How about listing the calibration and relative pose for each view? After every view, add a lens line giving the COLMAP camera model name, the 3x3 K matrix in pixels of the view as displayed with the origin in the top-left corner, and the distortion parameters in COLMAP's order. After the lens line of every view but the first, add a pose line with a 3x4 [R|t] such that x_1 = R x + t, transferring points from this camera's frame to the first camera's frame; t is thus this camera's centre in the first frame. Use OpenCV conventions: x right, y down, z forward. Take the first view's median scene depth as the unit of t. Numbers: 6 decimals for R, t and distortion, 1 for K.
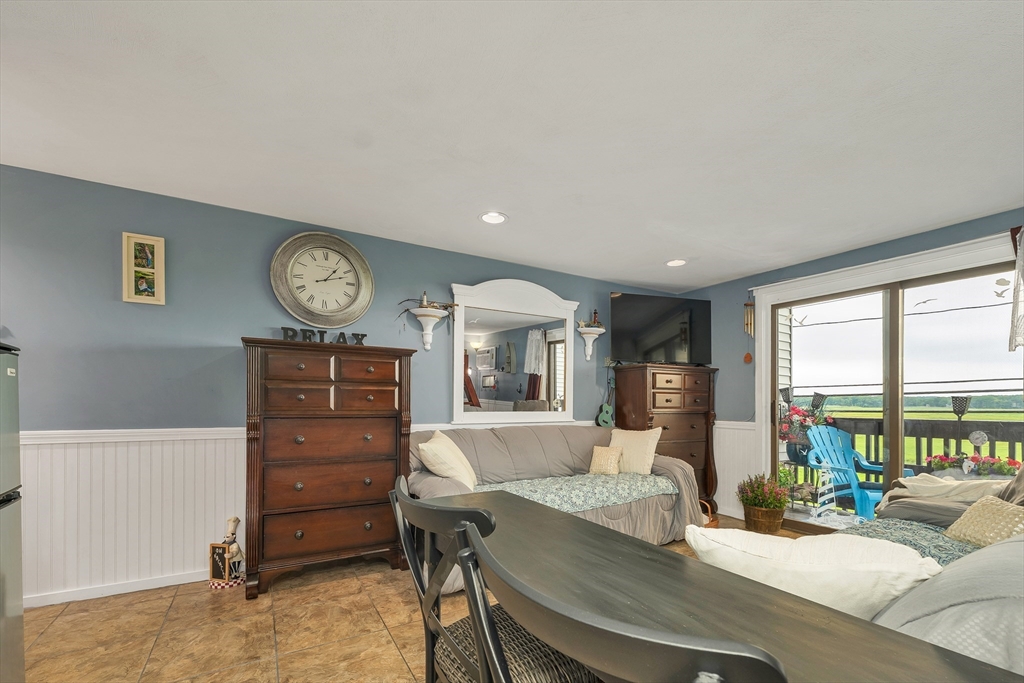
lens RADIAL K [[441.9, 0, 513.0], [0, 441.9, 320.8], [0, 0, 1]] dist [0.000008, 0.000030]
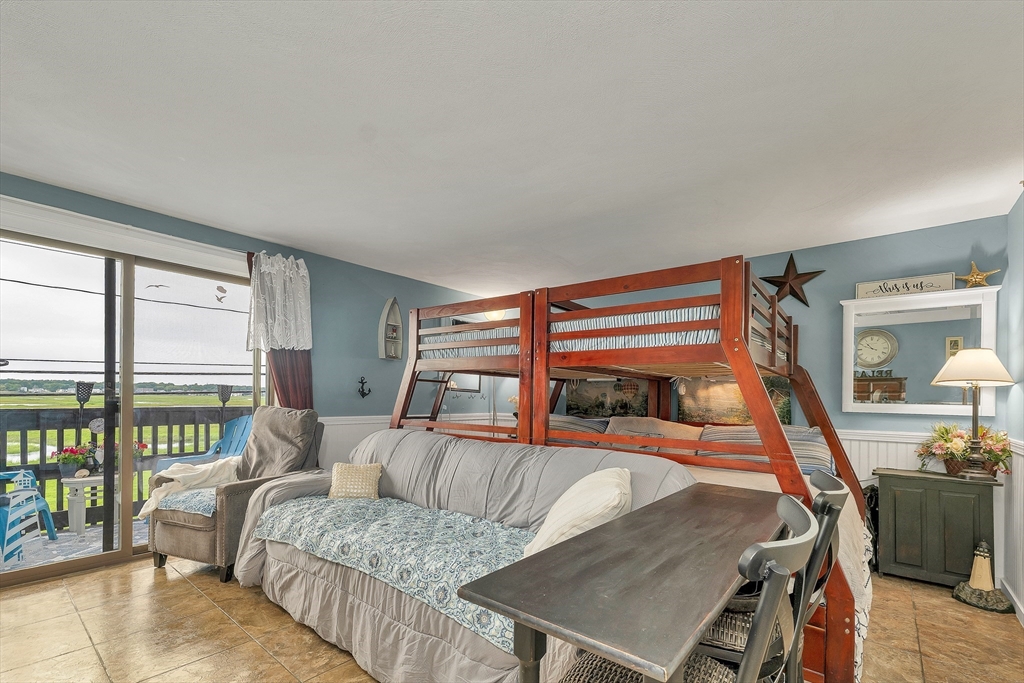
lens RADIAL K [[441.9, 0, 513.0], [0, 441.9, 320.8], [0, 0, 1]] dist [0.000008, 0.000030]
pose [[-0.344862, 0.157132, 0.925408, -0.227917], [-0.186225, 0.954838, -0.231528, 0.114334], [-0.919995, -0.252179, -0.300025, 0.582323]]
